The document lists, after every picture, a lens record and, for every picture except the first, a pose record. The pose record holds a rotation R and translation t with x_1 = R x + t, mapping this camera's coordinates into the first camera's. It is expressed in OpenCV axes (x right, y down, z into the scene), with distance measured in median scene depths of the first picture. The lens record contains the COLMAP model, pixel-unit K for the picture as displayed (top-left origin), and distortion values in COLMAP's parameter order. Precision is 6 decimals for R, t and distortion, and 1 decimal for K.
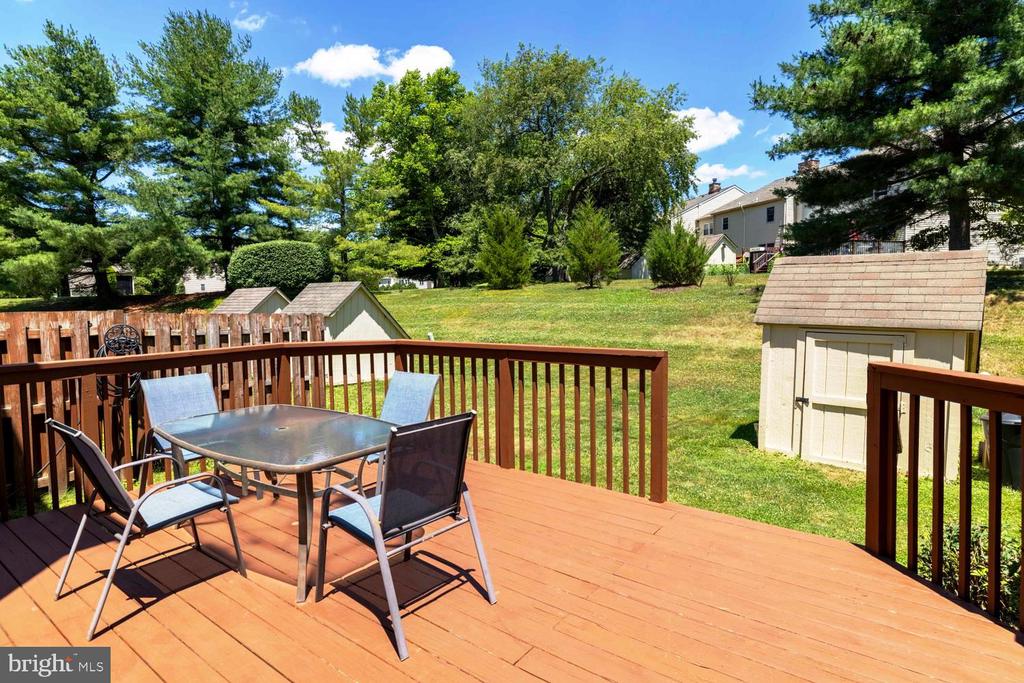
lens RADIAL K [[557.3, 0, 510.9], [0, 557.3, 335.4], [0, 0, 1]] dist [0.000238, 0.000051]
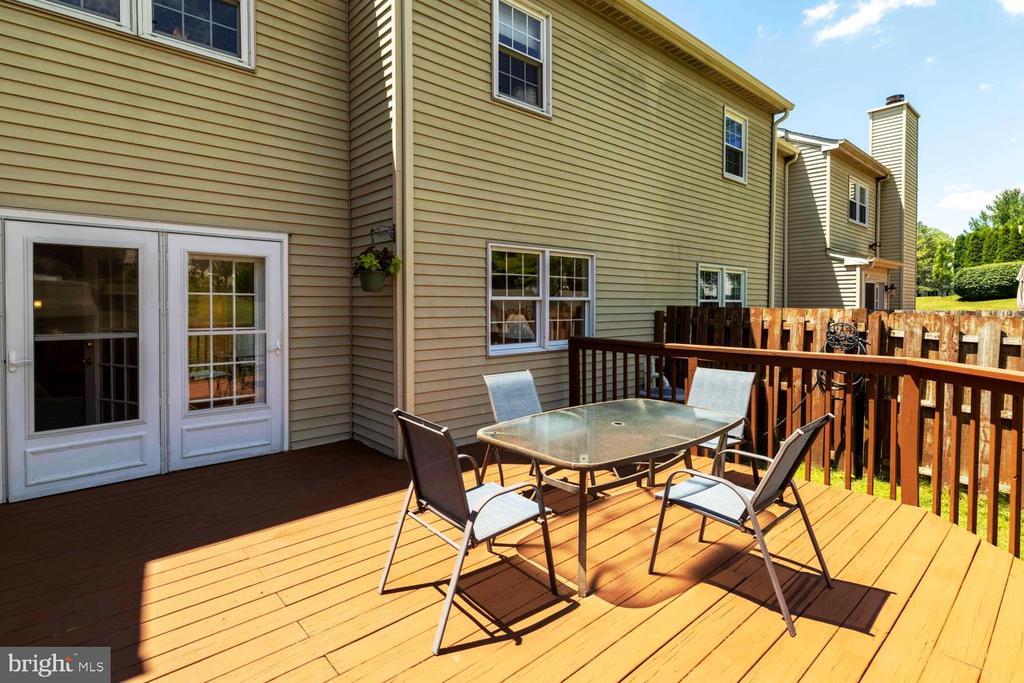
lens RADIAL K [[500.2, 0, 509.6], [0, 500.2, 308.3], [0, 0, 1]] dist [0.000112, -0.000029]
pose [[-0.205023, 0.019755, -0.978558, 0.340867], [-0.059071, 0.997724, 0.032519, -0.040619], [0.976973, 0.064472, -0.203389, 0.608621]]
